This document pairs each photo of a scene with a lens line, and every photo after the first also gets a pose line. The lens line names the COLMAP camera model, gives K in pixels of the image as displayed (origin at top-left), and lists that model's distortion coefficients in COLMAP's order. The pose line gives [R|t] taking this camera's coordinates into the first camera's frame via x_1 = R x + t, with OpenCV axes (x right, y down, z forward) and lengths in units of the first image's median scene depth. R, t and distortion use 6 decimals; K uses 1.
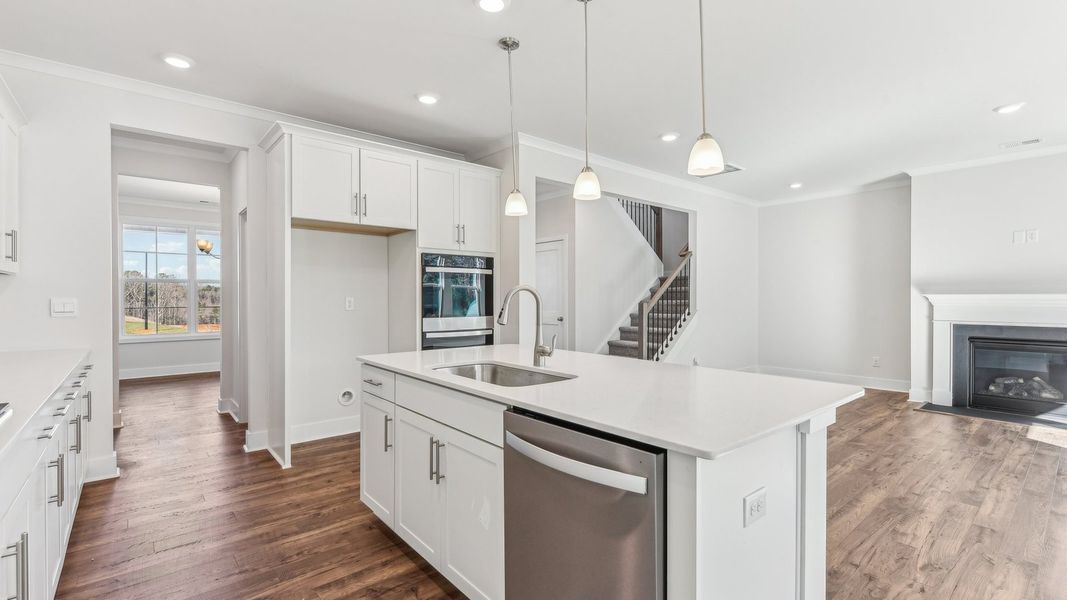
lens RADIAL K [[473.0, 0, 536.7], [0, 473.0, 300.1], [0, 0, 1]] dist [0.004874, -0.000734]
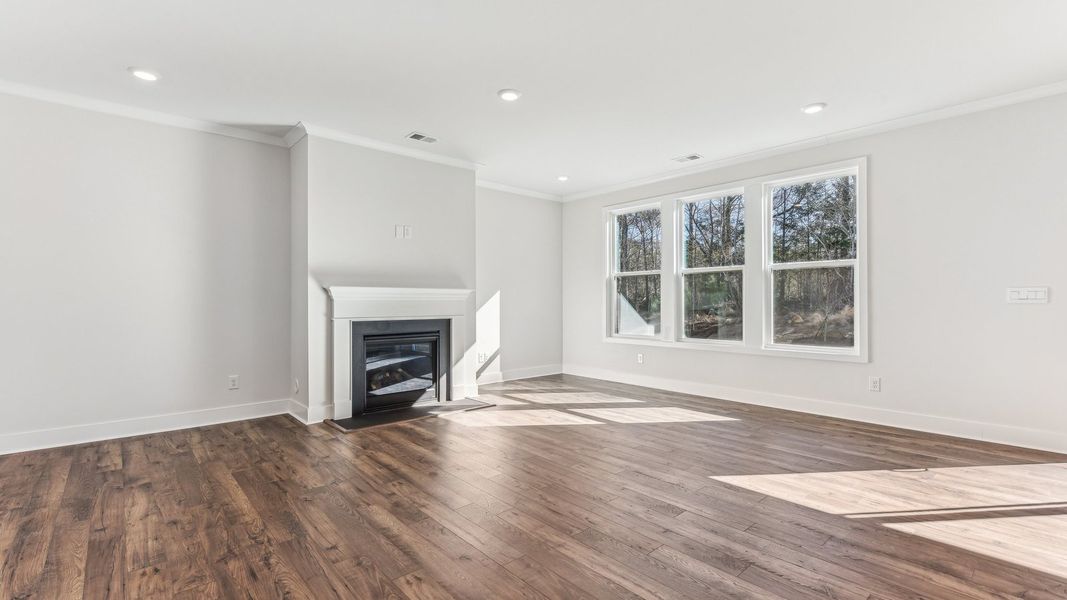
lens RADIAL K [[473.0, 0, 531.6], [0, 473.0, 306.9], [0, 0, 1]] dist [0.004874, -0.000734]
pose [[-0.007569, -0.010412, 0.999917, 0.018801], [0.005127, 0.999932, 0.010451, 0.021740], [-0.999958, 0.005206, -0.007515, 0.893059]]
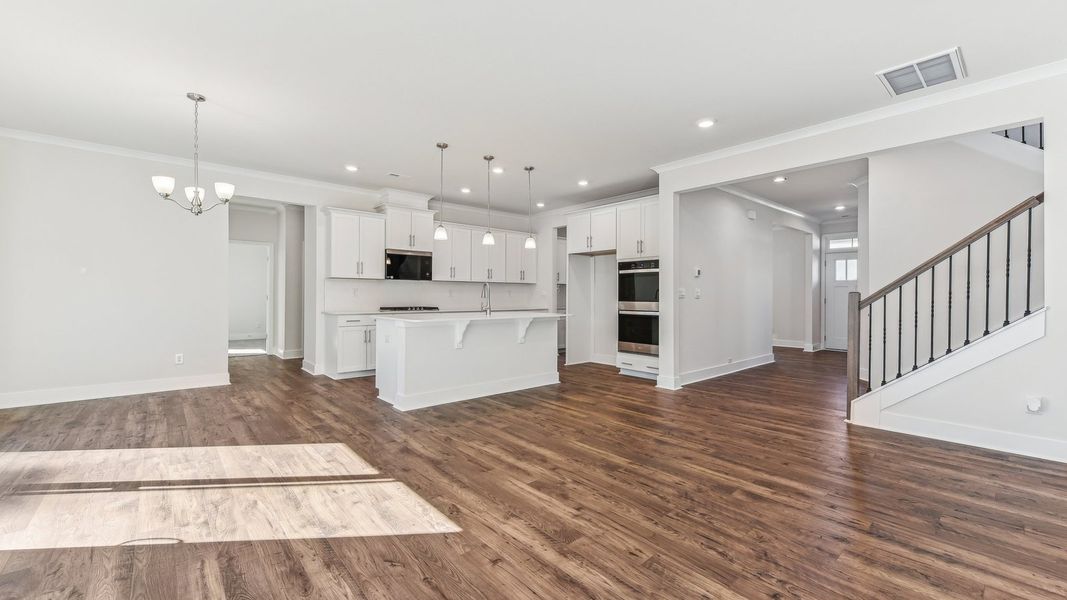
lens RADIAL K [[426.7, 0, 531.5], [0, 426.7, 298.3], [0, 0, 1]] dist [-0.000241, -0.002870]
pose [[0.003300, 0.004986, -0.999982, 1.262597], [-0.007675, 0.999958, 0.004960, 0.022622], [0.999965, 0.007659, 0.003338, 0.687953]]
